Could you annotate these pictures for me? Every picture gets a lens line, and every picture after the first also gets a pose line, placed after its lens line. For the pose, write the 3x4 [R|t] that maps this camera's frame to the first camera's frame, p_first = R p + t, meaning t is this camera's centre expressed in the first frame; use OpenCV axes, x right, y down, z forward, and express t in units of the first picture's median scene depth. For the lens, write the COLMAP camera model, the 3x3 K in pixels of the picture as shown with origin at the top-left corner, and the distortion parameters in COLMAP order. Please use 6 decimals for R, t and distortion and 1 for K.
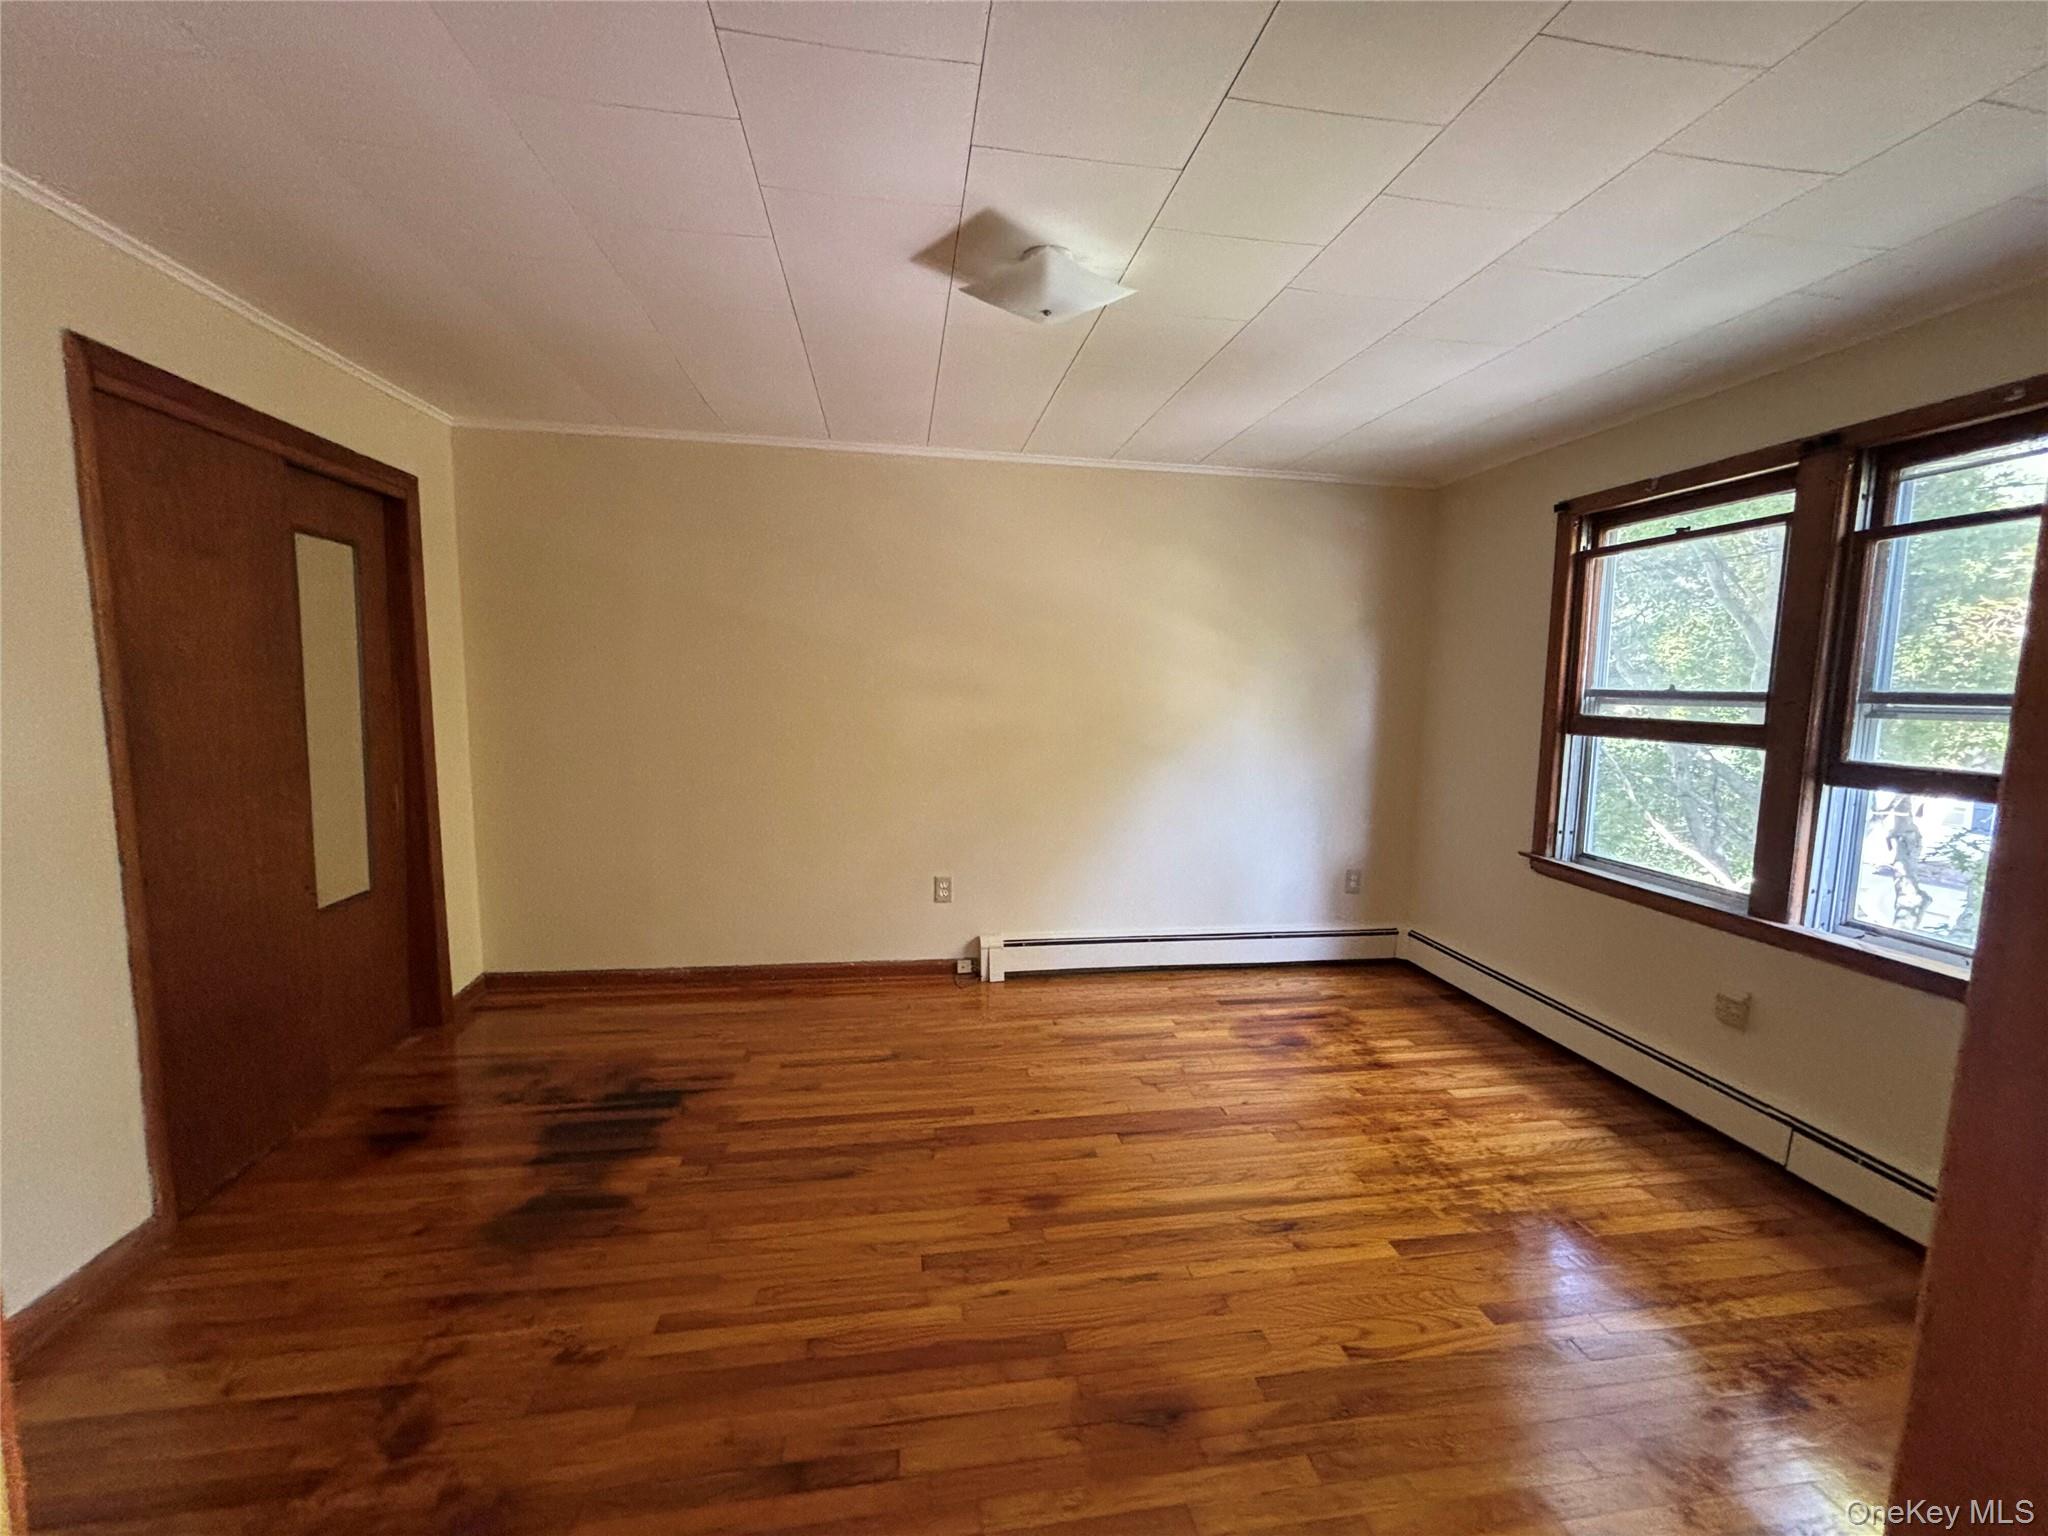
lens RADIAL K [[822.8, 0, 1028.6], [0, 822.8, 771.6], [0, 0, 1]] dist [0.002547, 0.000343]
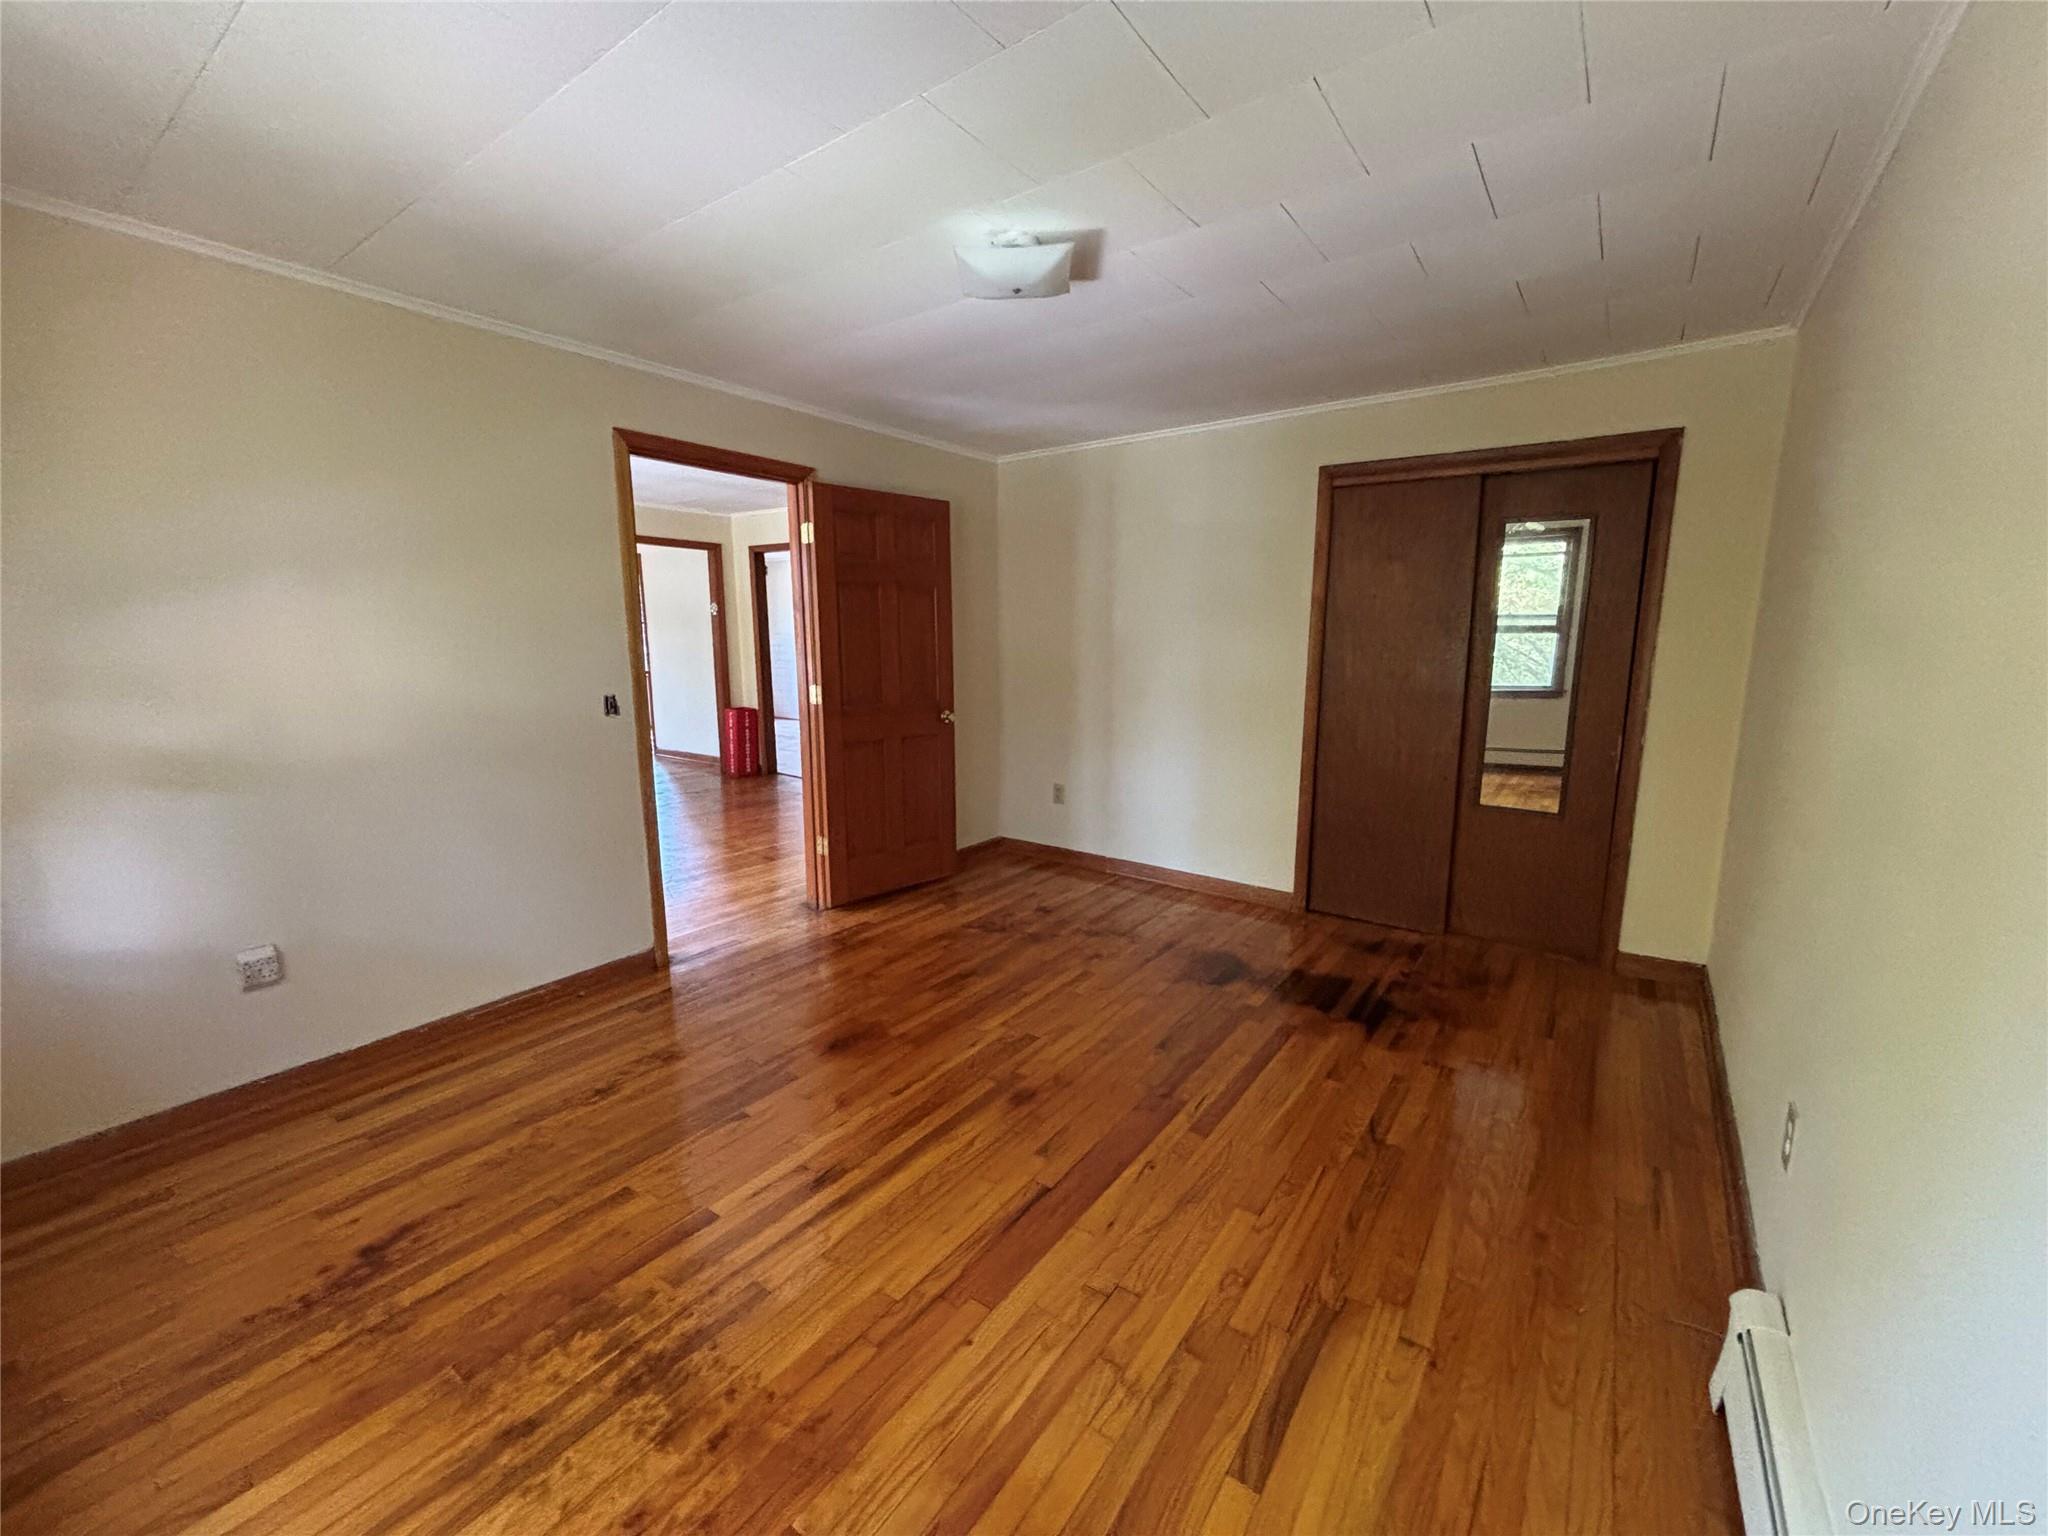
lens RADIAL K [[822.8, 0, 1028.6], [0, 822.8, 771.6], [0, 0, 1]] dist [0.002547, 0.000343]
pose [[-0.701193, 0.104715, -0.705239, 0.713015], [-0.094677, 0.966720, 0.237674, -0.159127], [0.706657, 0.233425, -0.667944, 1.567400]]
